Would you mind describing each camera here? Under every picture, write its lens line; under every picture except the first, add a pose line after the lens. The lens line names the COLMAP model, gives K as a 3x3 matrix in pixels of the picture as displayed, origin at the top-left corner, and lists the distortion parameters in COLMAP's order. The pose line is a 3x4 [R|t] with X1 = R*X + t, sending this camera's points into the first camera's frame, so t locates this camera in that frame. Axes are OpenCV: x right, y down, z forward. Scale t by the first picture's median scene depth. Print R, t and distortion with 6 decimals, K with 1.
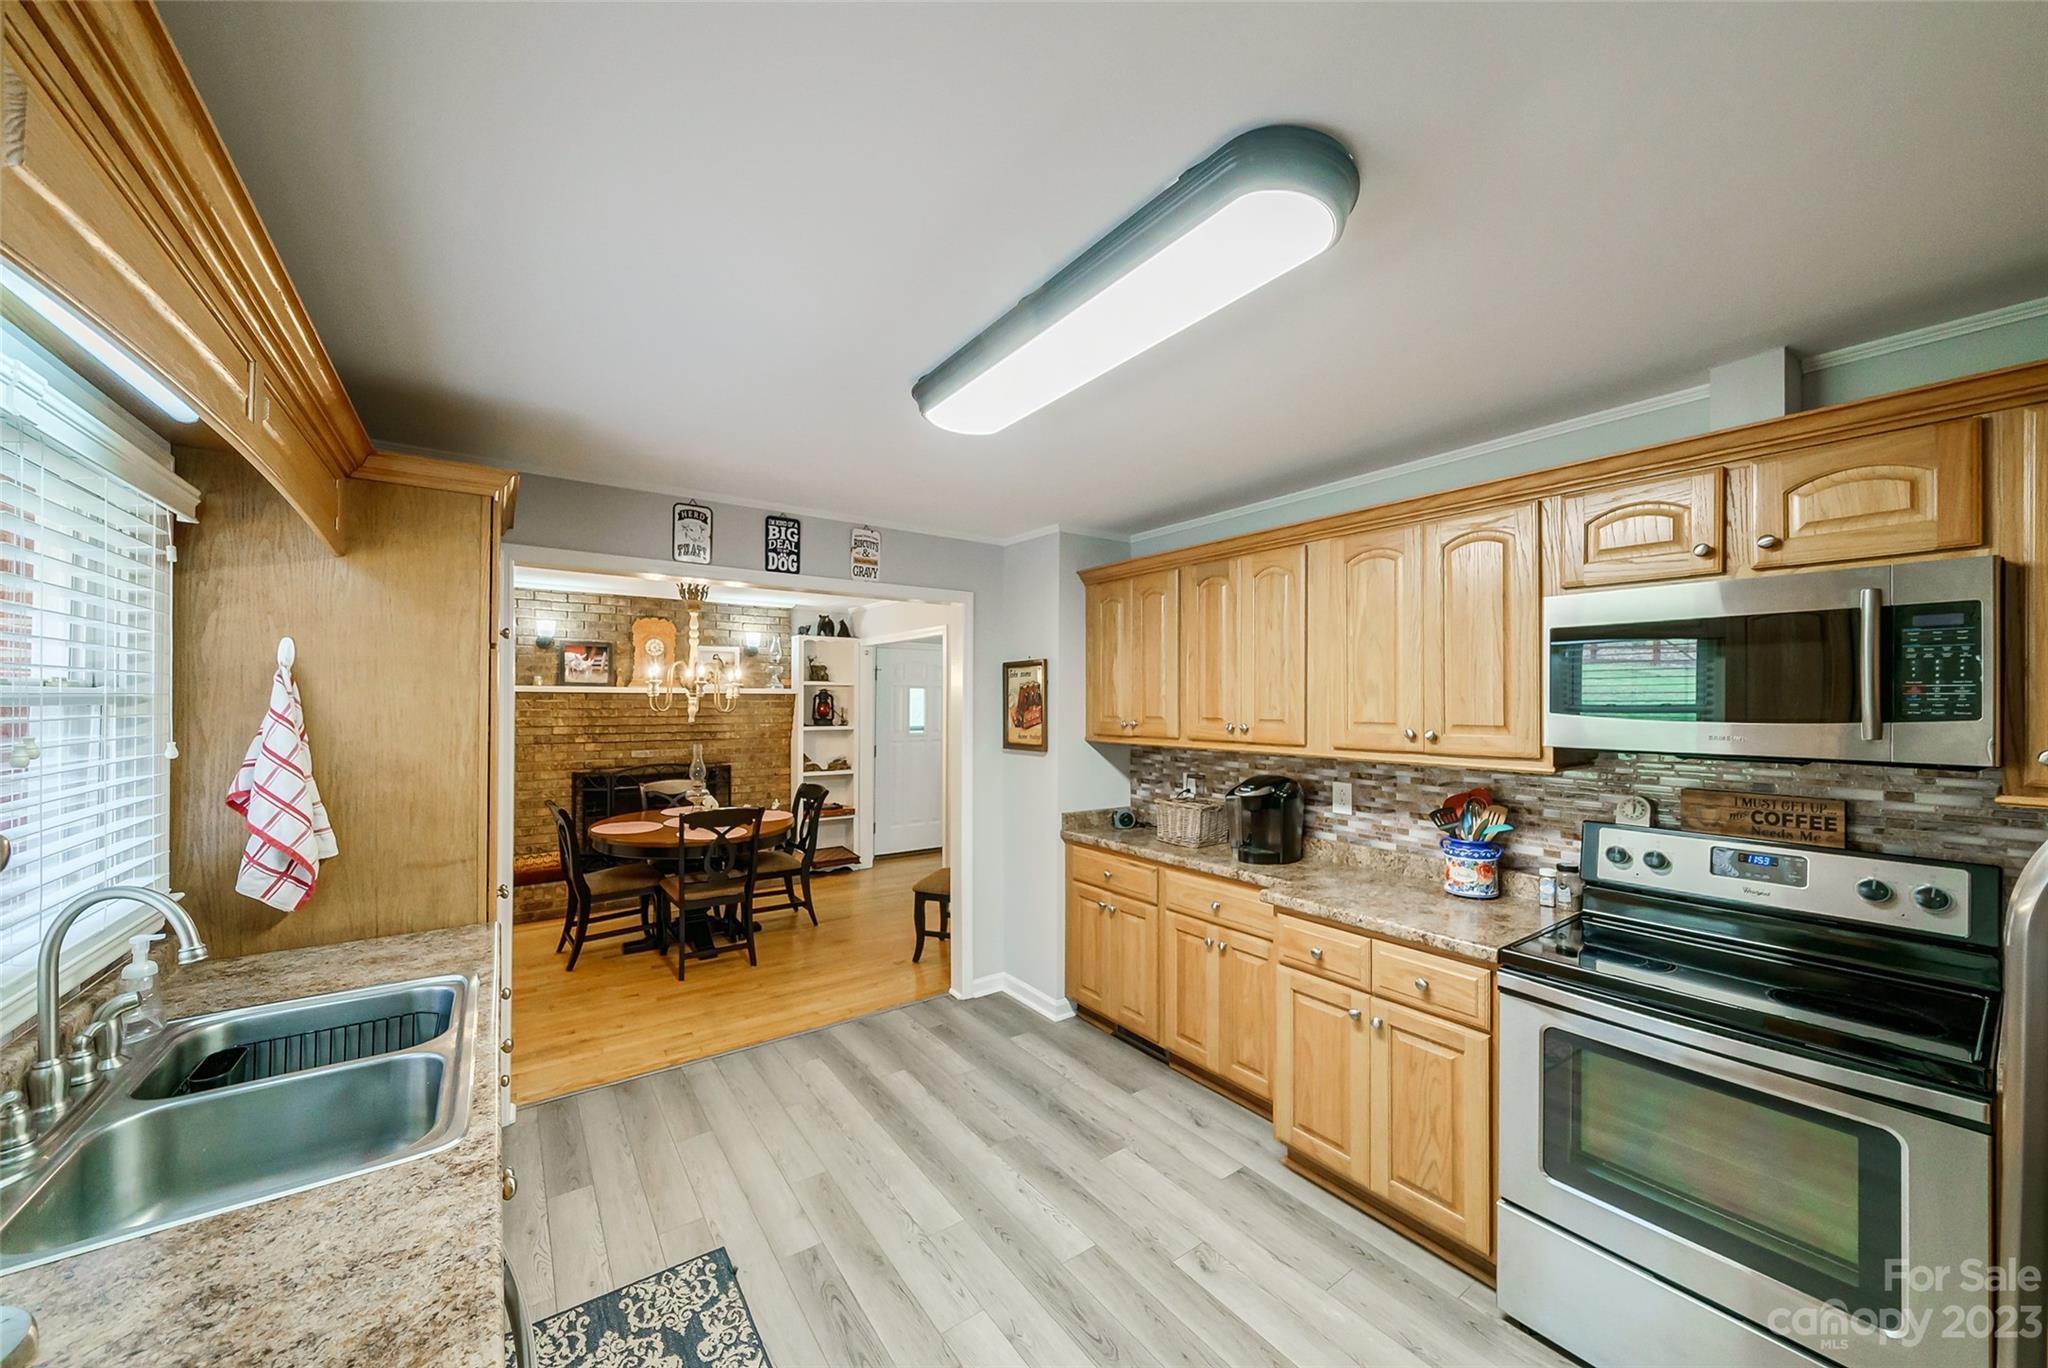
lens RADIAL K [[713.5, 0, 1035.1], [0, 713.5, 698.5], [0, 0, 1]] dist [0.000580, 0.000054]
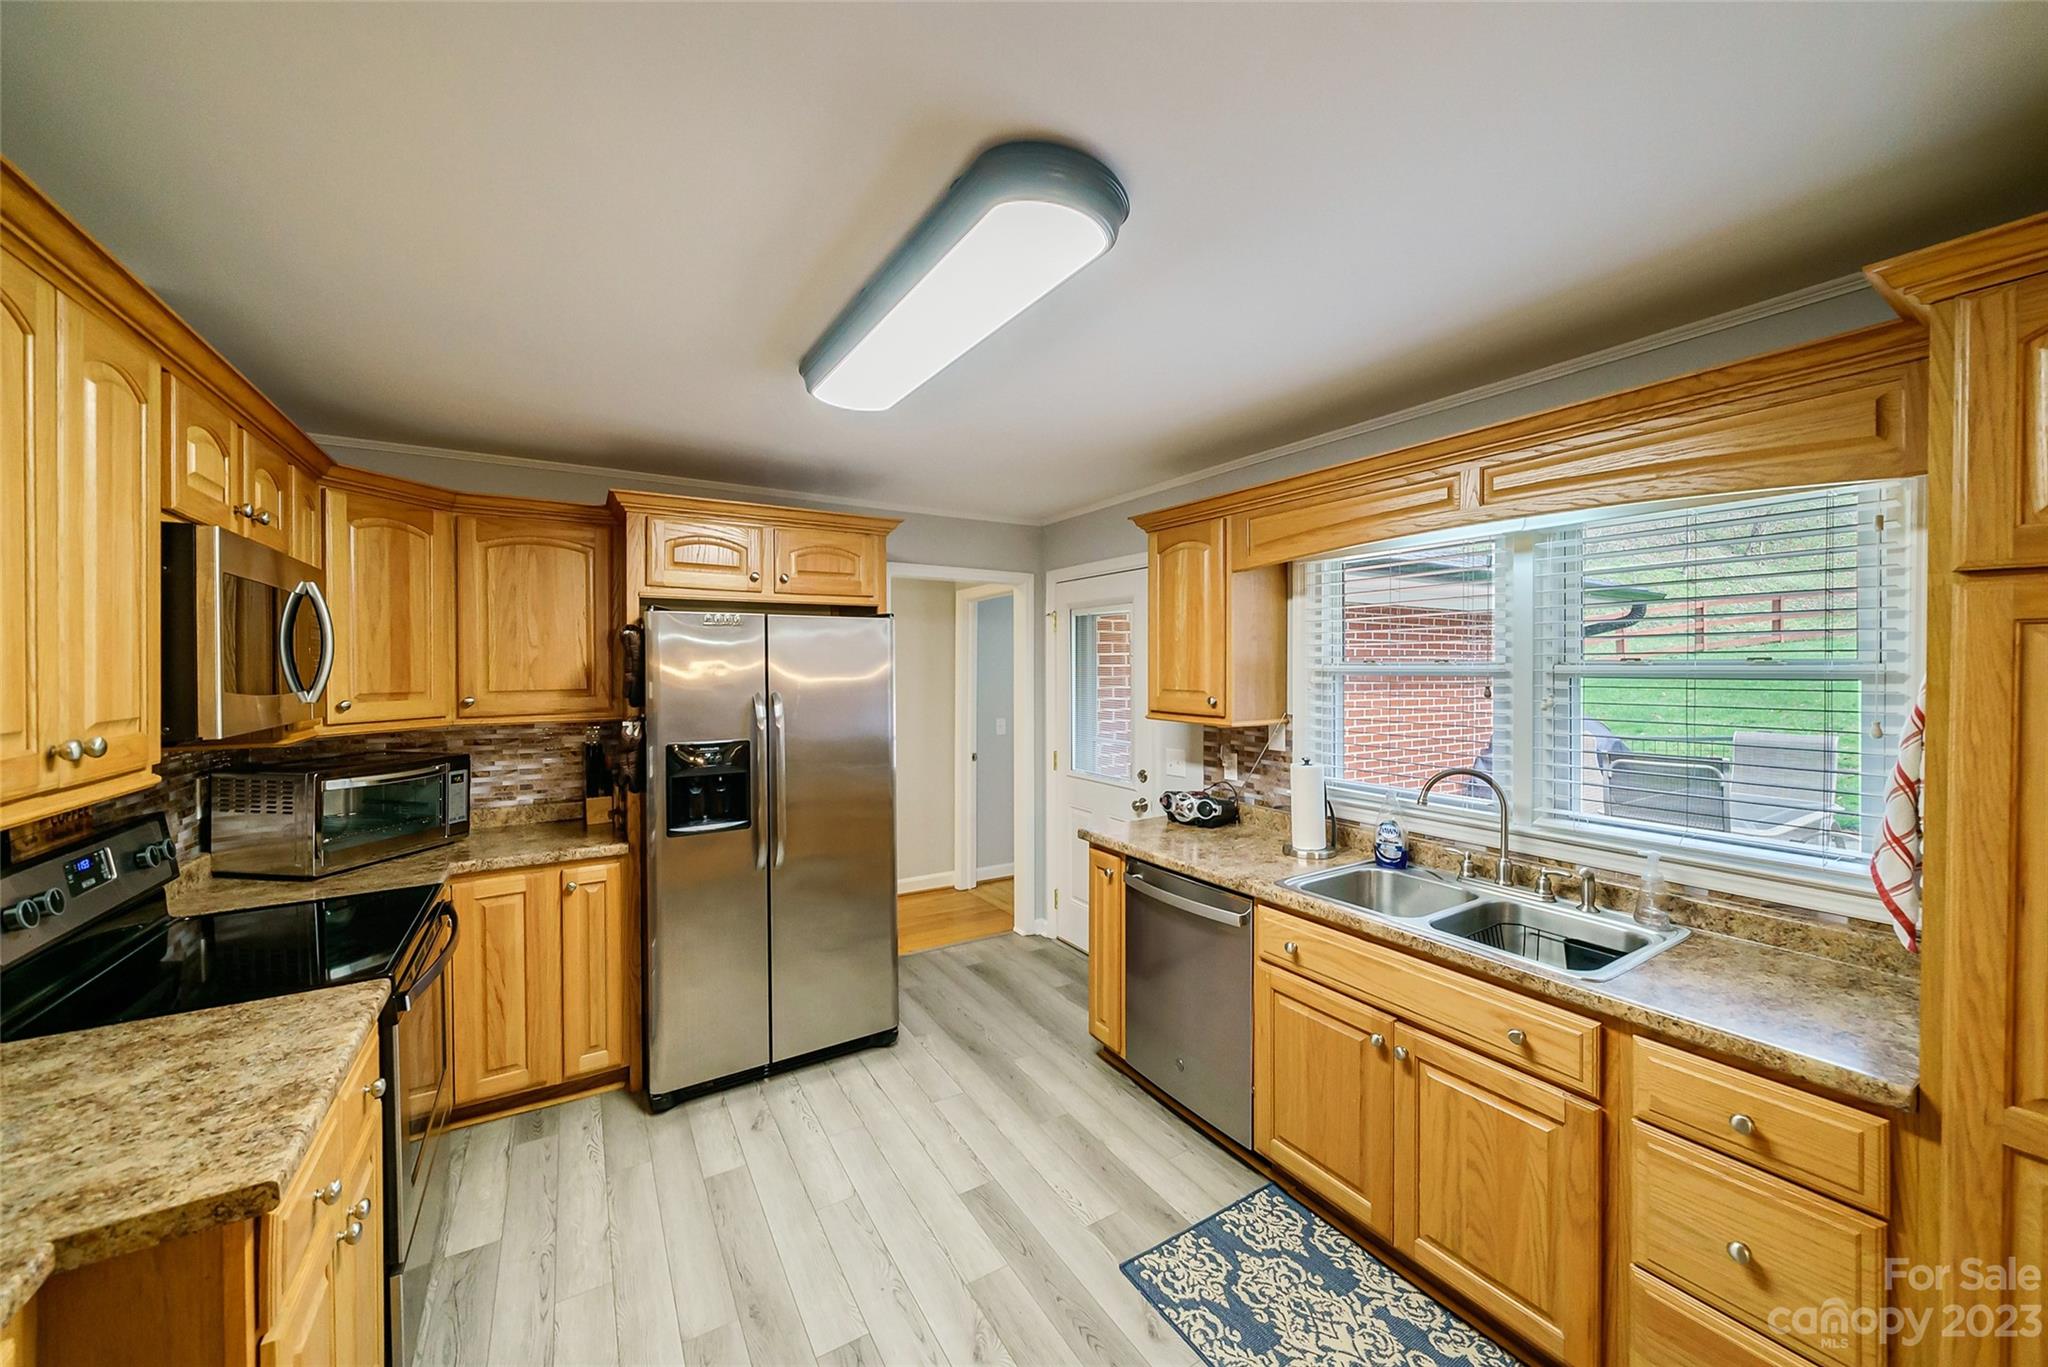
lens RADIAL K [[766.4, 0, 1005.5], [0, 766.4, 671.6], [0, 0, 1]] dist [-0.003810, 0.000066]
pose [[-0.993053, -0.003319, 0.117618, -0.059178], [-0.002564, 0.999975, 0.006570, -0.002506], [-0.117637, 0.006223, -0.993037, 0.698254]]
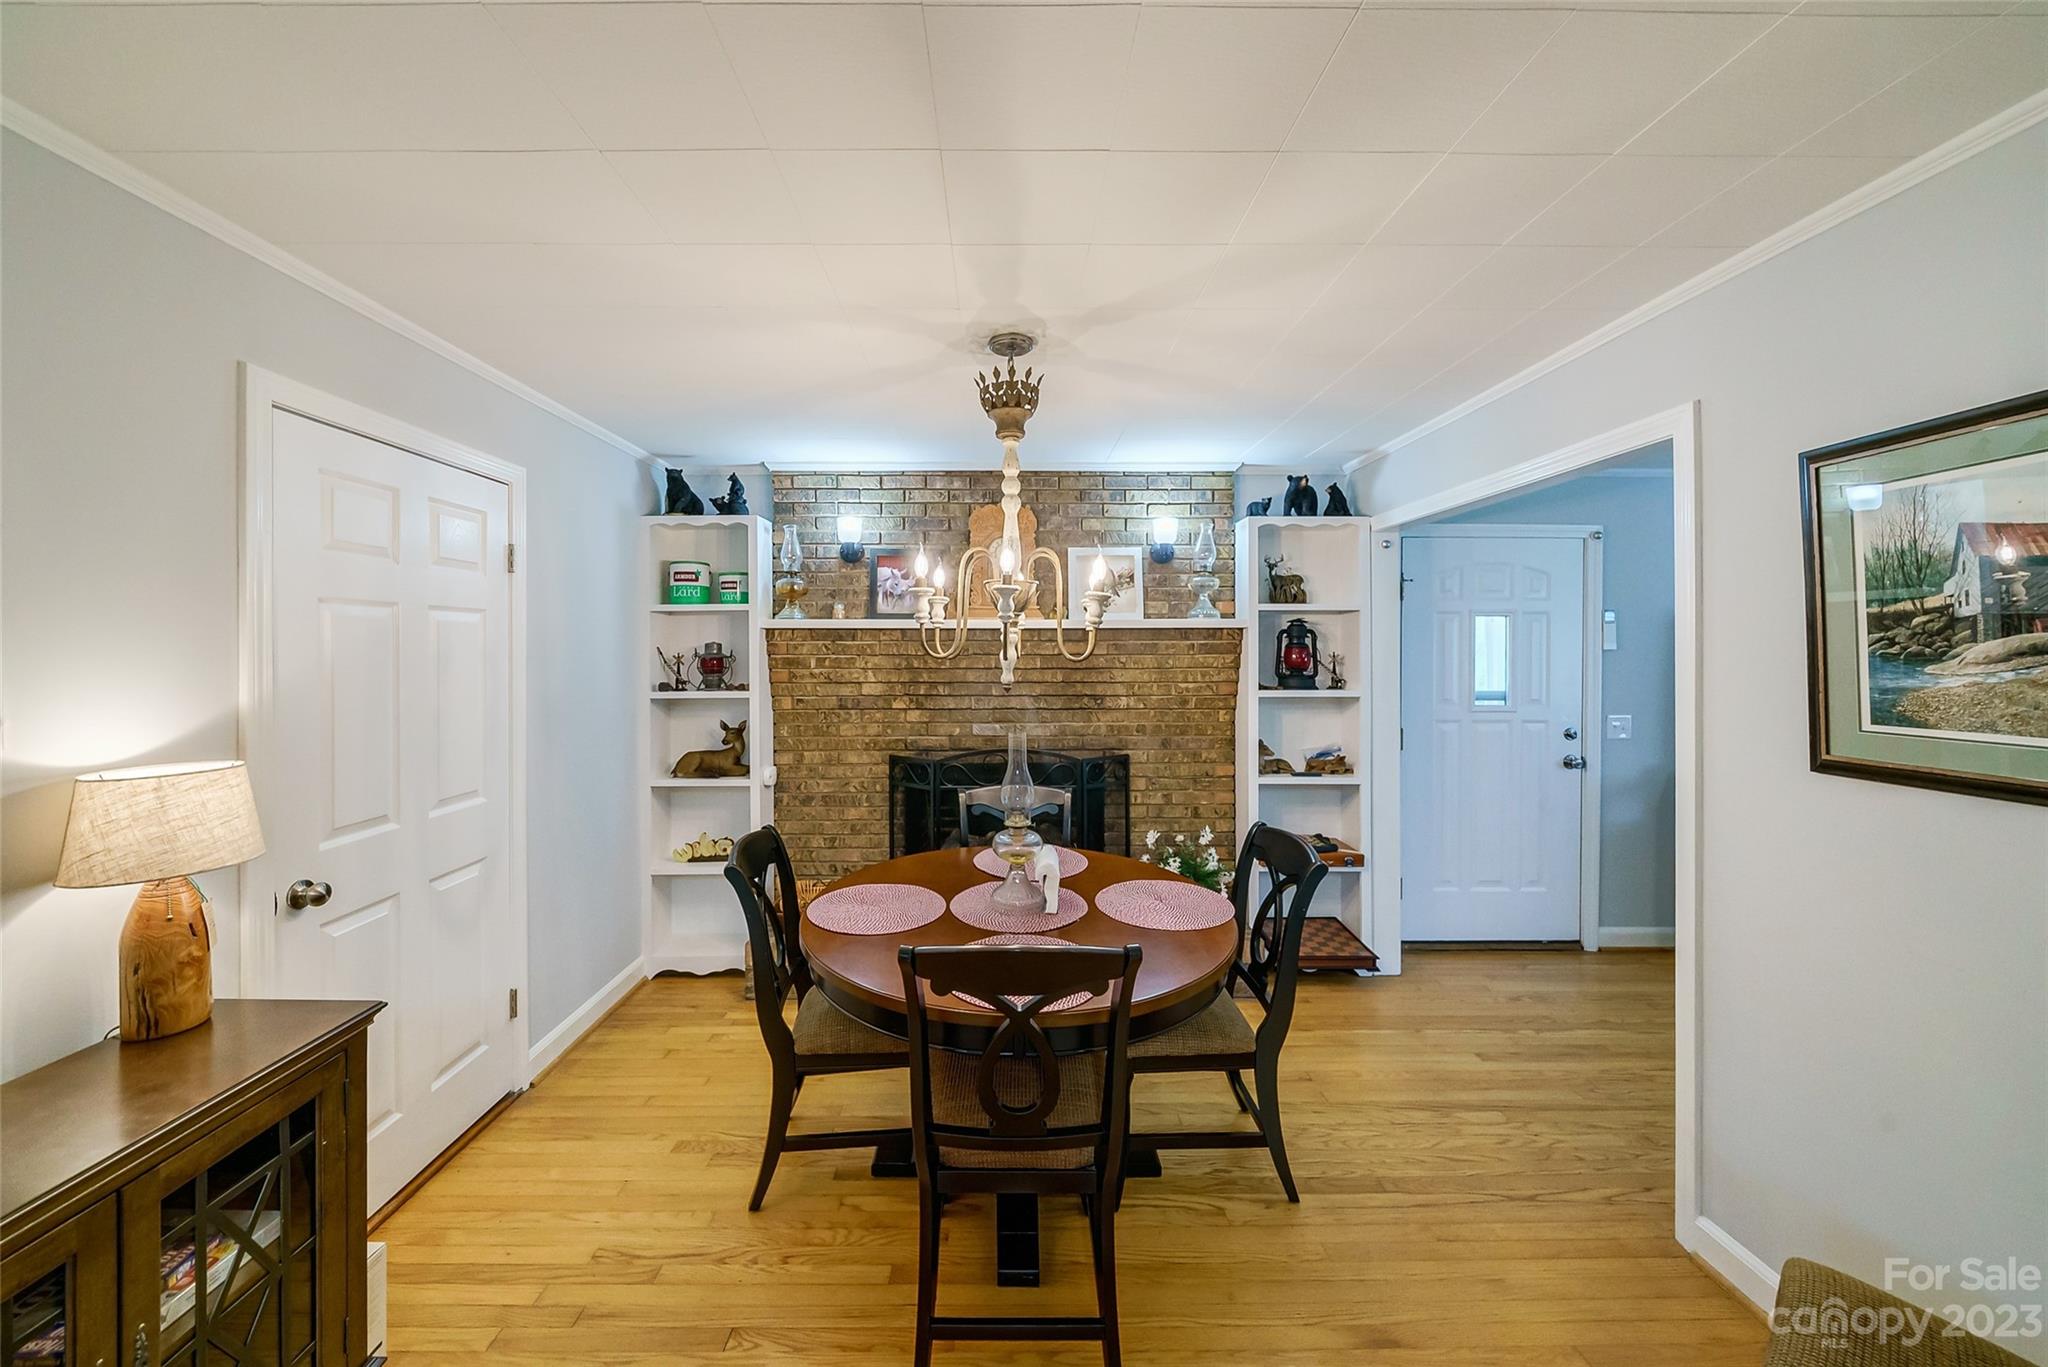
lens RADIAL K [[746.7, 0, 971.9], [0, 746.7, 645.3], [0, 0, 1]] dist [-0.000066, -0.000087]
pose [[0.778175, -0.009286, -0.627978, -0.200739], [0.006924, 0.999957, -0.006207, 0.012062], [0.628009, 0.000482, 0.778206, 0.615375]]
